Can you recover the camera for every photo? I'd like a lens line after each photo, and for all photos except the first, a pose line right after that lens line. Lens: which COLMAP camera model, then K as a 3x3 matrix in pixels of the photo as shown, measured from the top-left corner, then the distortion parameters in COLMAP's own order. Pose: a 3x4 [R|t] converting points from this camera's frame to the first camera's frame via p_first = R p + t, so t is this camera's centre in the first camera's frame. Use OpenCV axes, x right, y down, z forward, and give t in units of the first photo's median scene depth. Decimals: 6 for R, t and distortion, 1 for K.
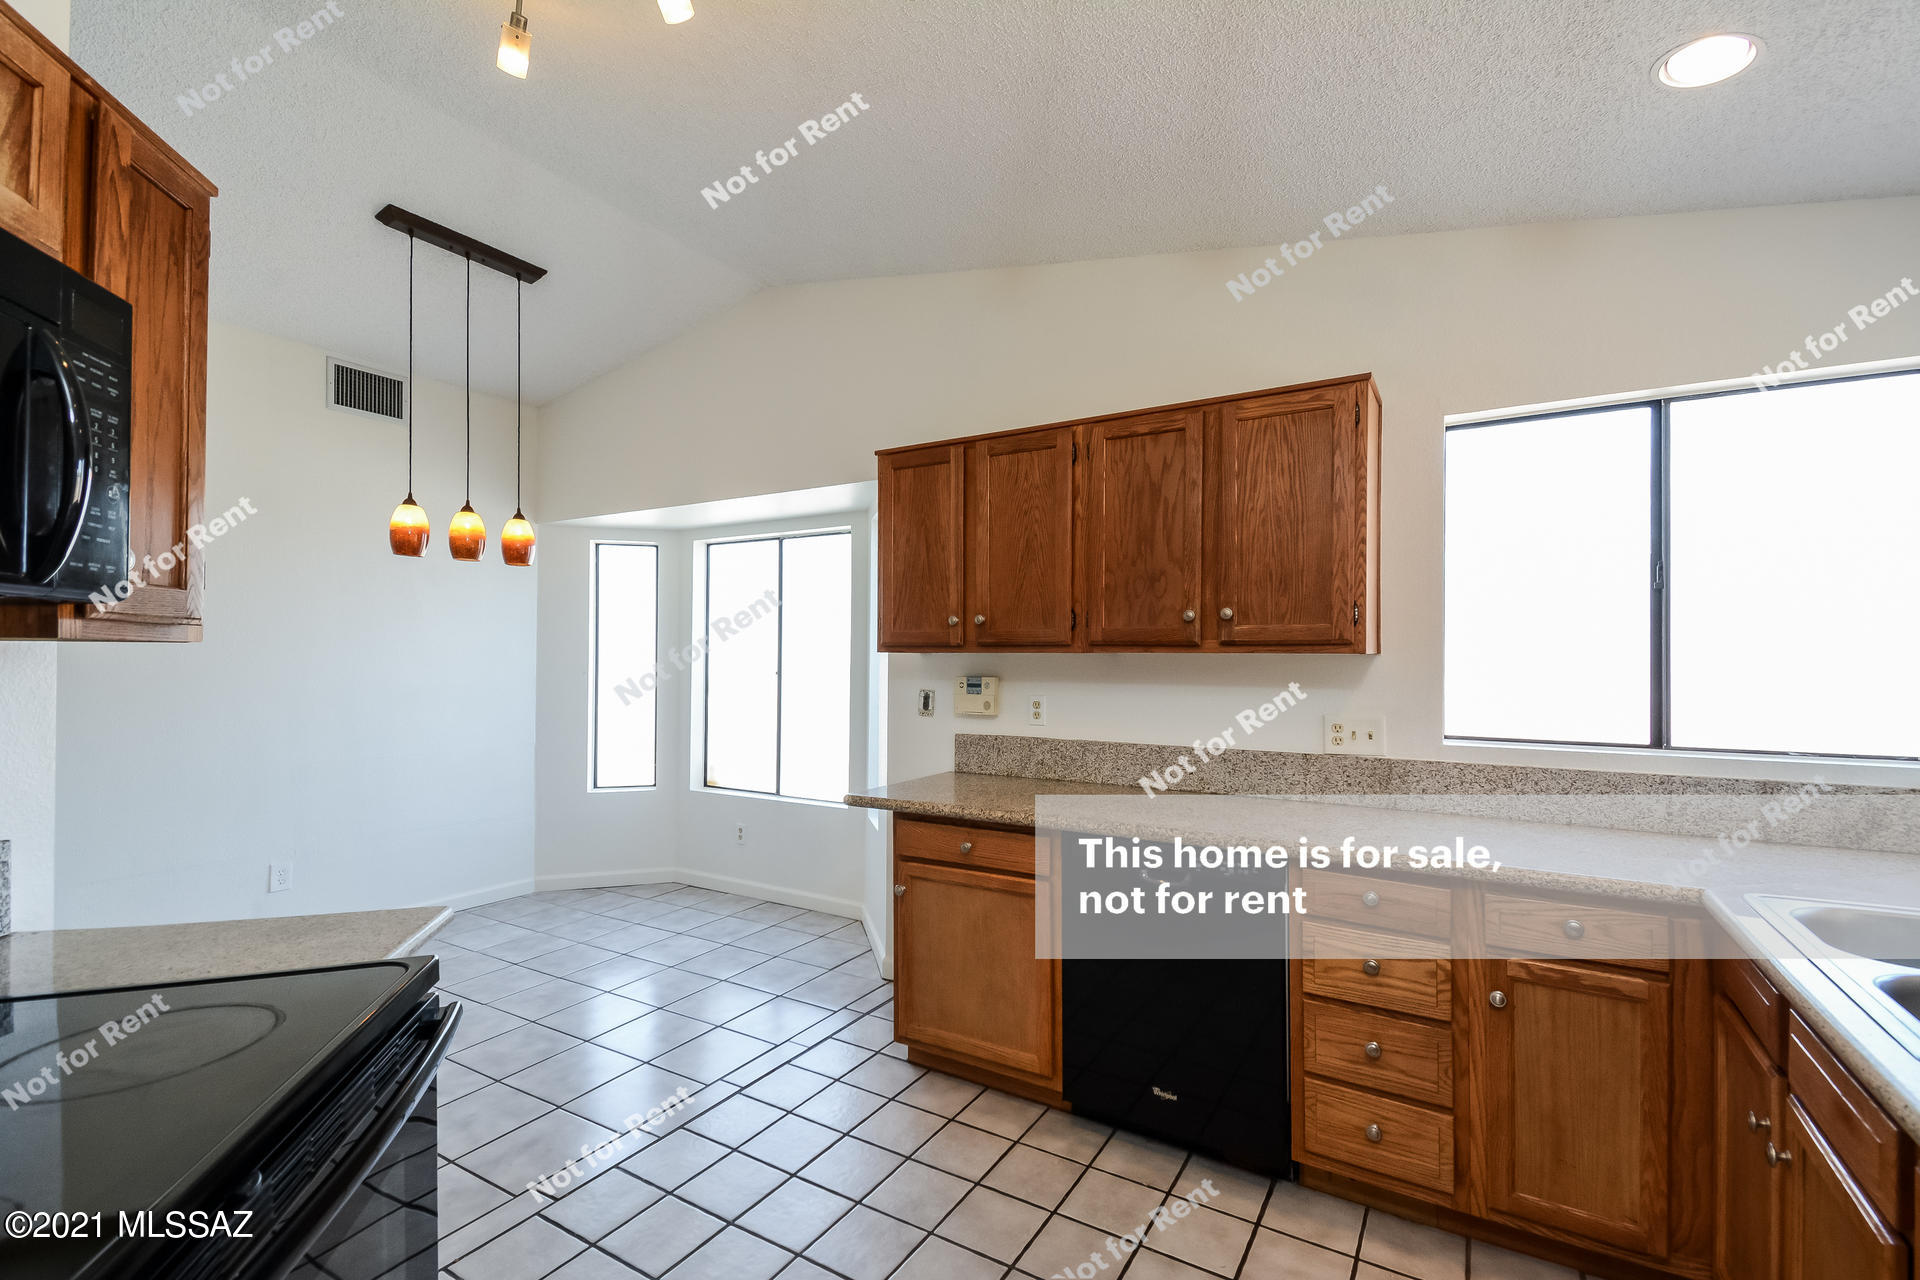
lens RADIAL K [[837.0, 0, 966.3], [0, 837.0, 657.2], [0, 0, 1]] dist [0.050530, -0.033178]
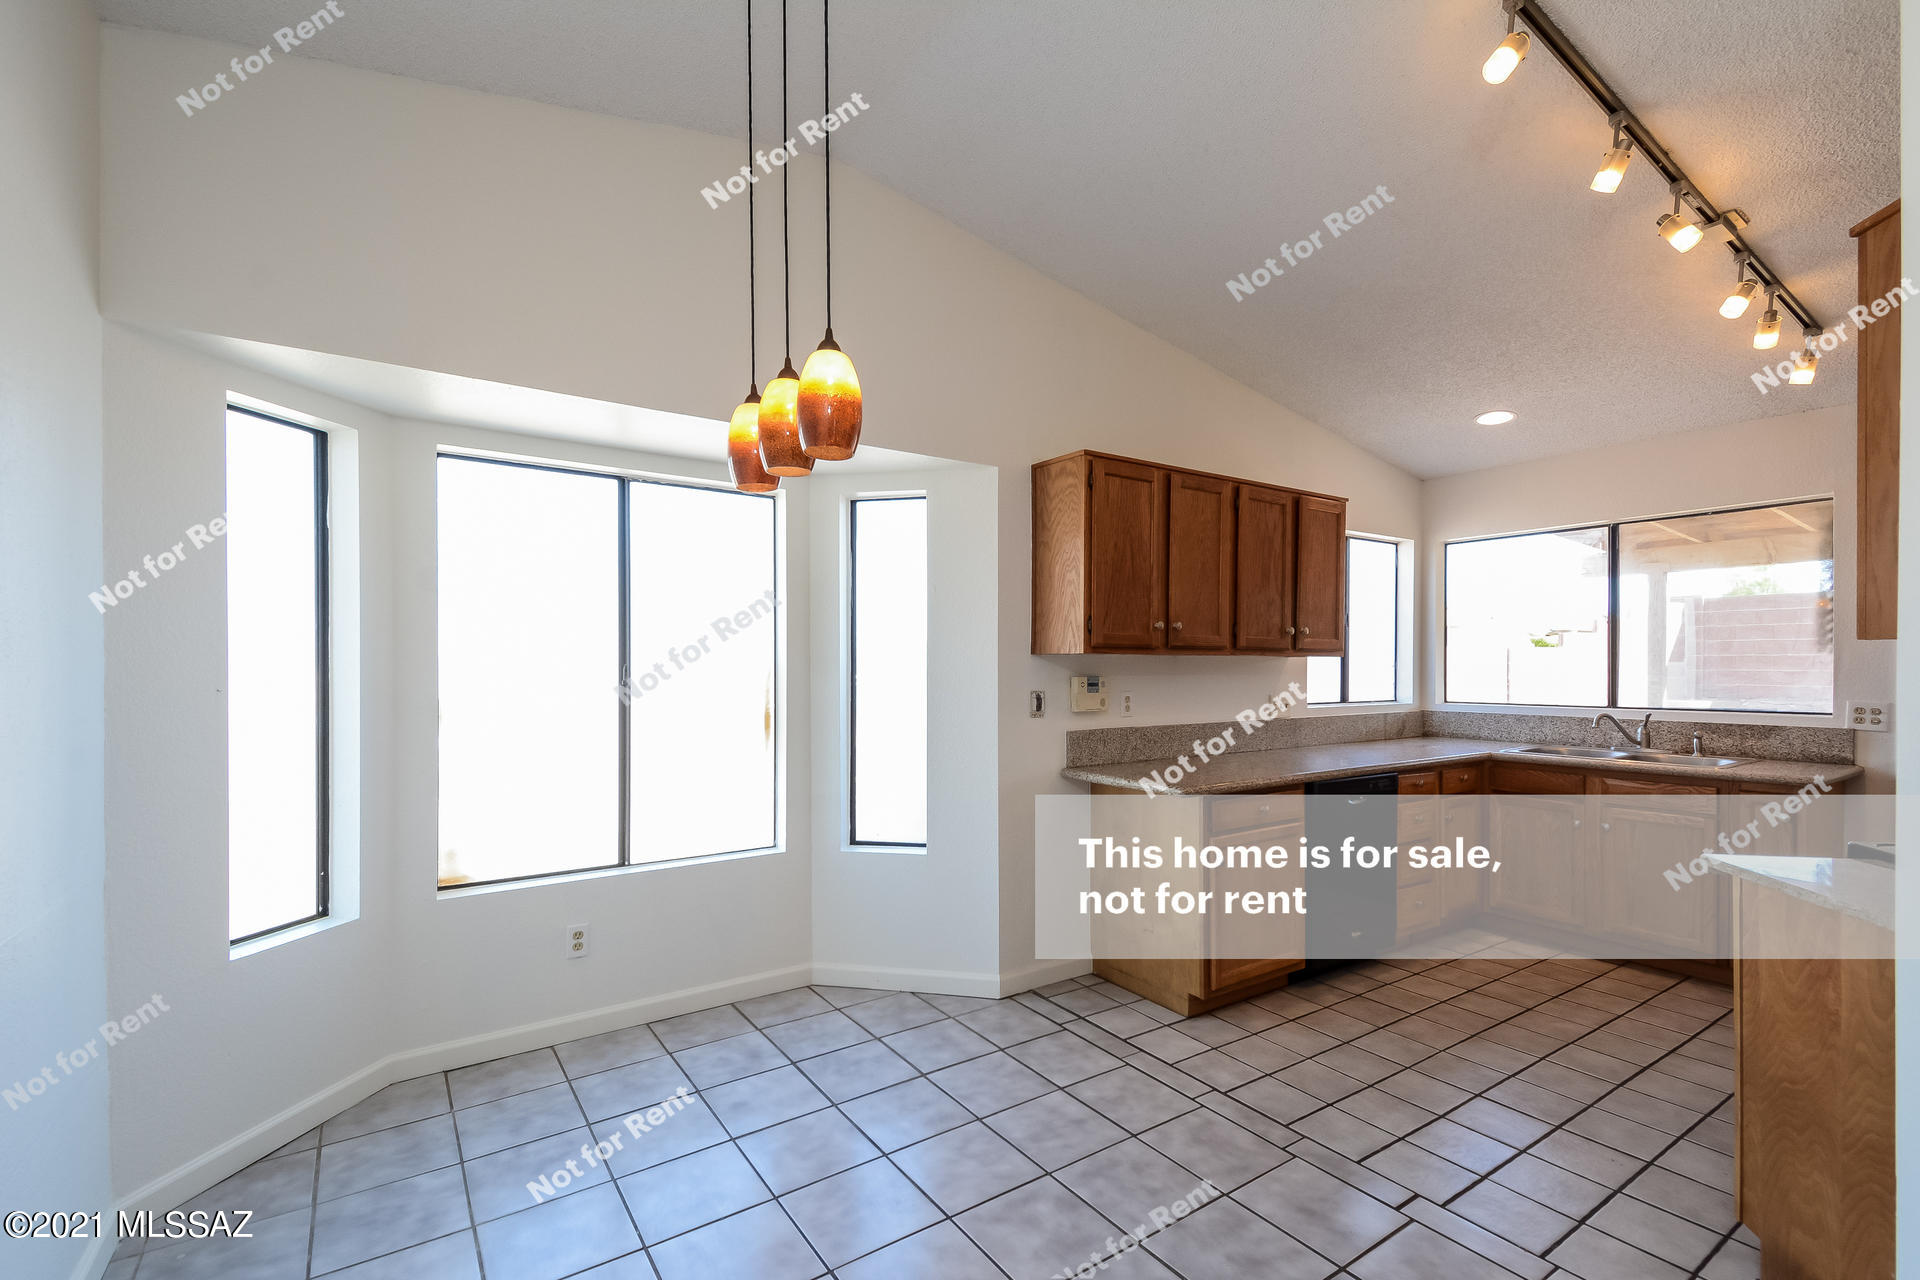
lens RADIAL K [[846.1, 0, 957.2], [0, 846.1, 674.8], [0, 0, 1]] dist [0.049814, -0.027087]
pose [[0.416487, -0.011437, 0.909070, -1.009471], [0.000079, 0.999921, 0.012544, 0.006904], [-0.909142, -0.005153, 0.416455, 0.669010]]
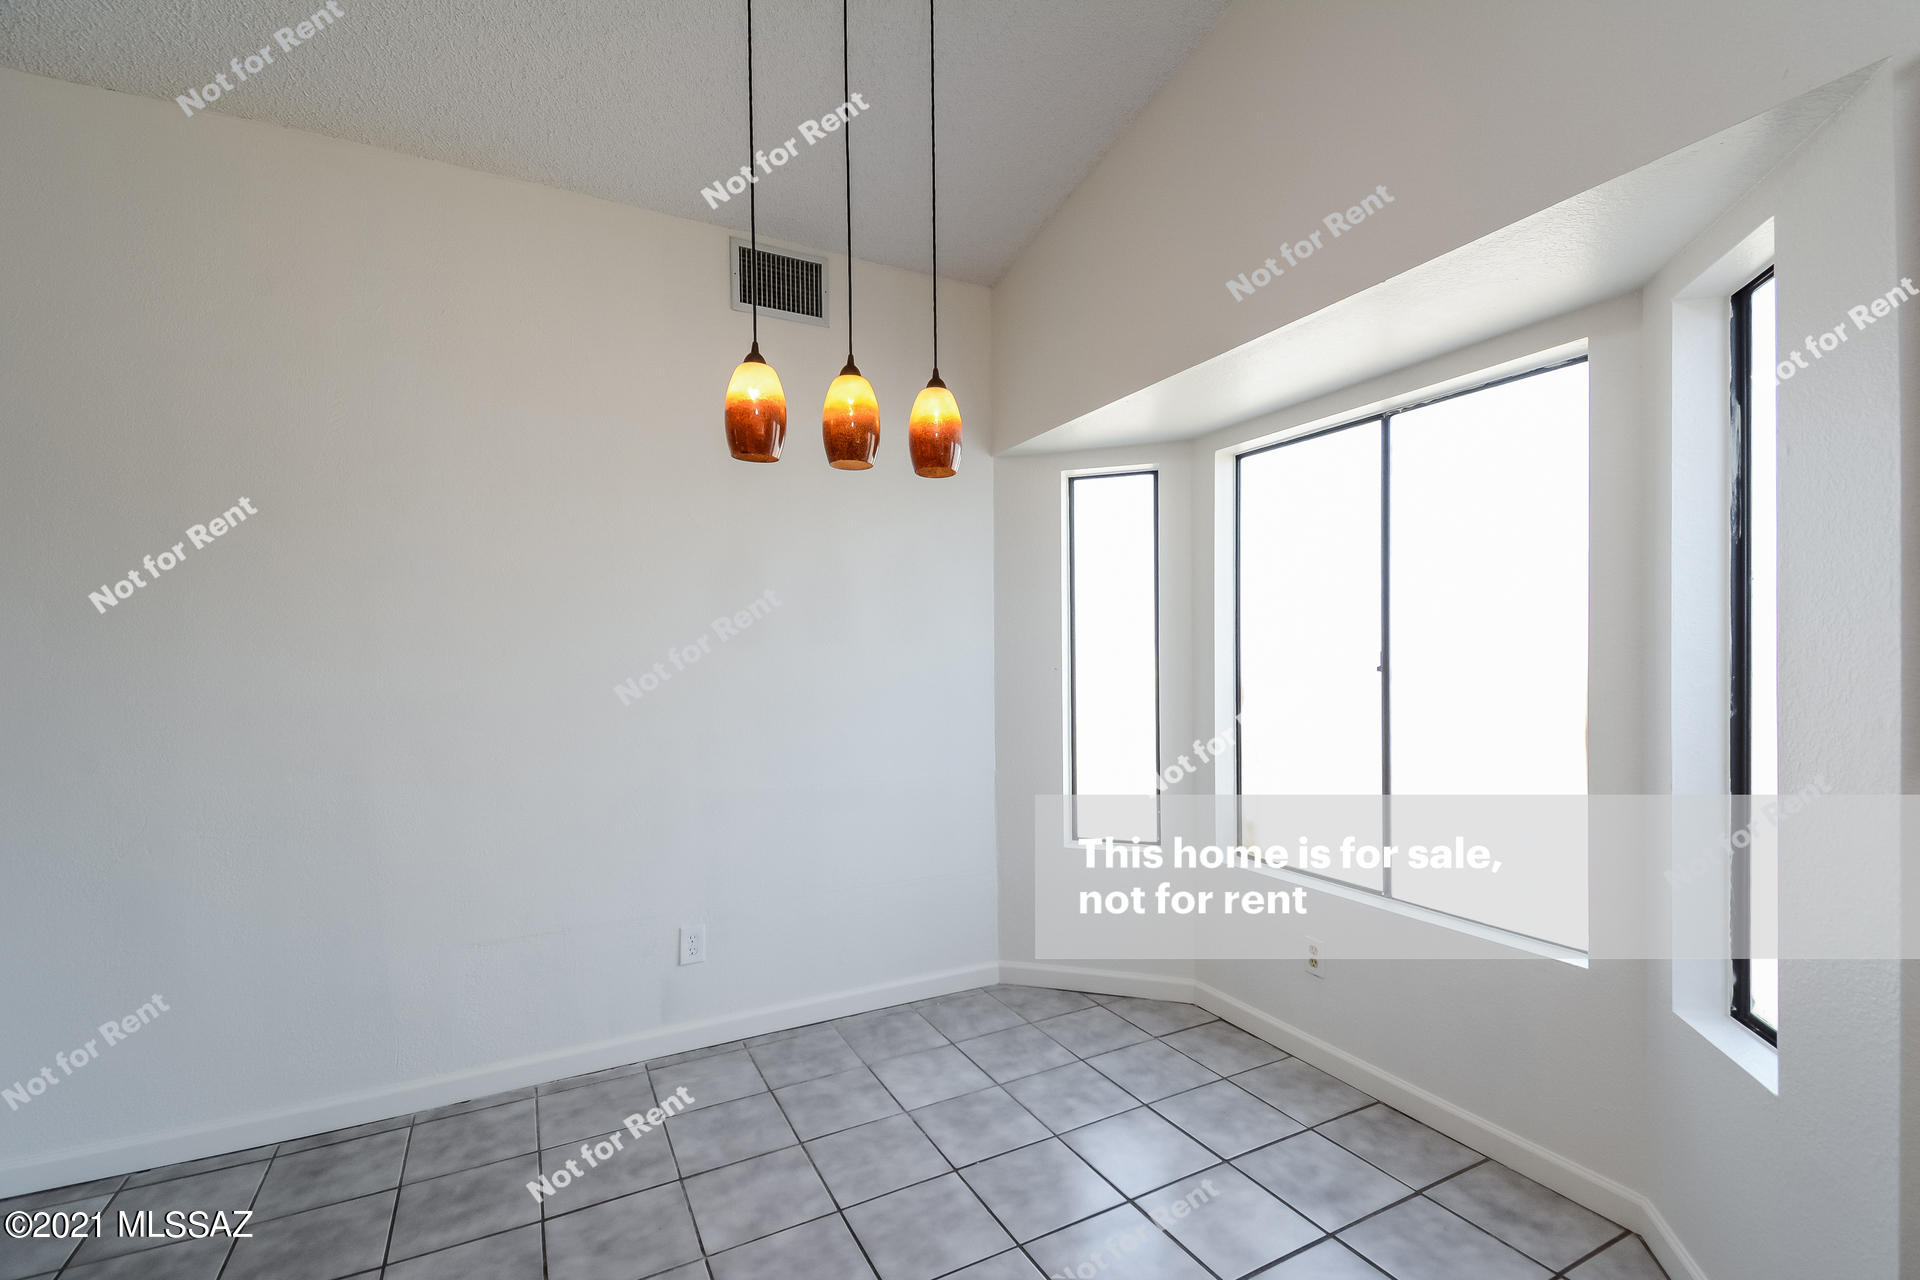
lens RADIAL K [[837.0, 0, 966.3], [0, 837.0, 657.2], [0, 0, 1]] dist [0.050530, -0.033178]
pose [[0.855370, -0.014015, -0.517829, -0.238779], [0.016179, 0.999869, -0.000336, 0.010968], [0.517765, -0.008090, 0.855484, 0.557024]]
